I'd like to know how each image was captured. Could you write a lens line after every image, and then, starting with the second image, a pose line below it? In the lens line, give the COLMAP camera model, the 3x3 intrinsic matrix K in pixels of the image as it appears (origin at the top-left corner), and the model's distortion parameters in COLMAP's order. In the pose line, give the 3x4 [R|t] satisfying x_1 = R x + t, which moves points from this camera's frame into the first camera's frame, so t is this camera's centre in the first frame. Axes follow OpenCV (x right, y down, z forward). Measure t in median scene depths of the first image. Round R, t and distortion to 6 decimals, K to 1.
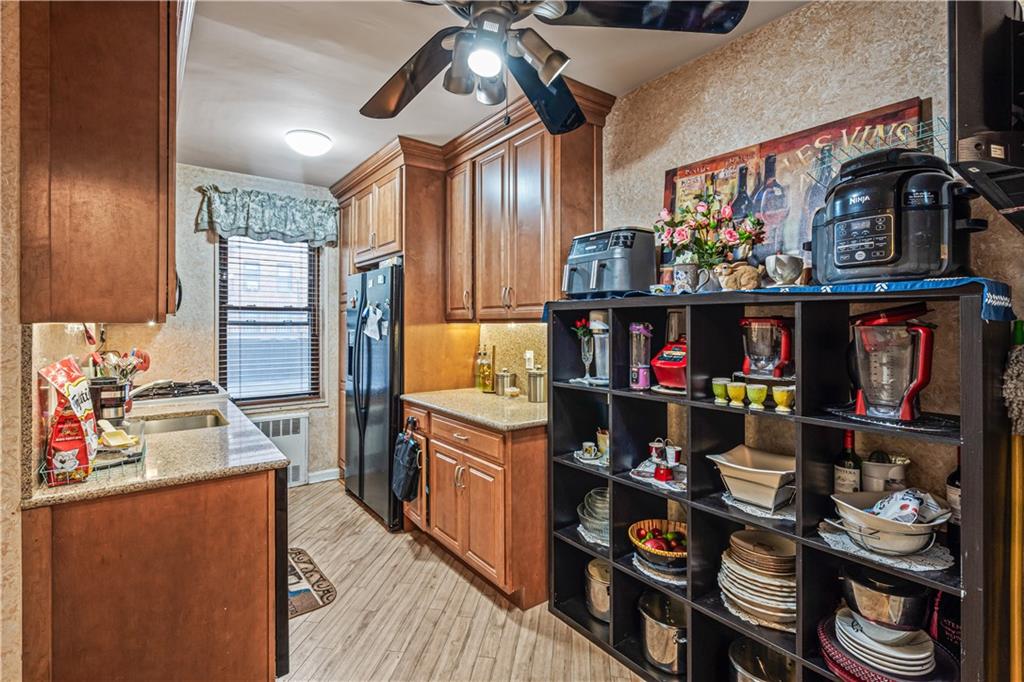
lens RADIAL K [[477.8, 0, 510.1], [0, 477.8, 324.4], [0, 0, 1]] dist [-0.002263, -0.000809]
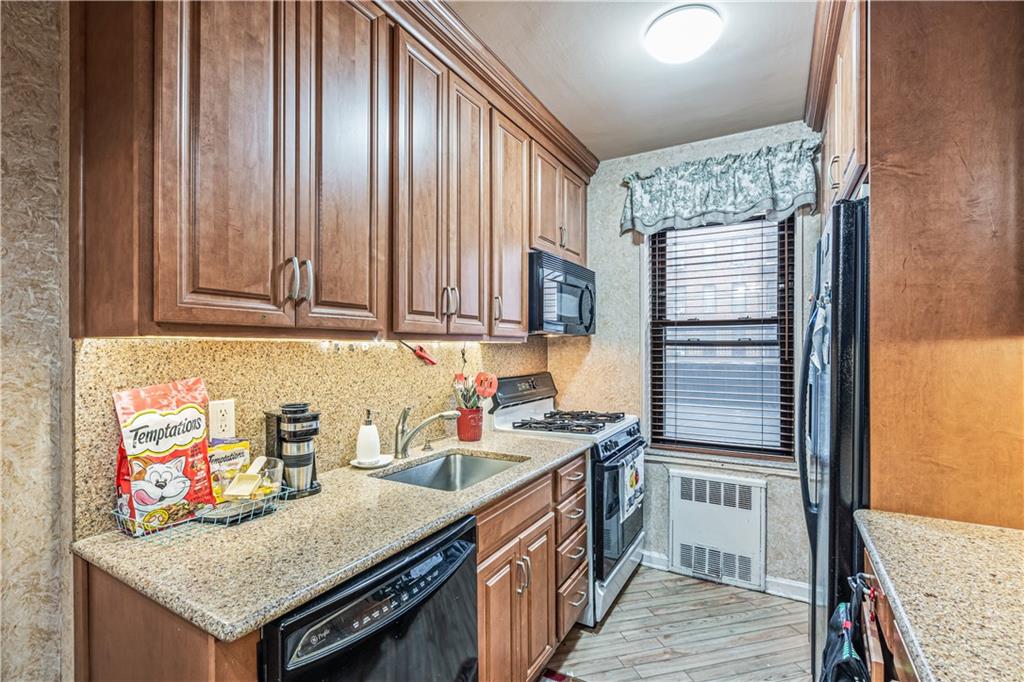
lens RADIAL K [[469.7, 0, 502.1], [0, 469.7, 346.9], [0, 0, 1]] dist [0.000836, 0.000058]
pose [[0.387226, -0.002584, -0.921981, 0.024426], [0.001463, 0.999997, -0.002188, 0.005341], [0.921984, -0.000501, 0.387229, 0.446866]]
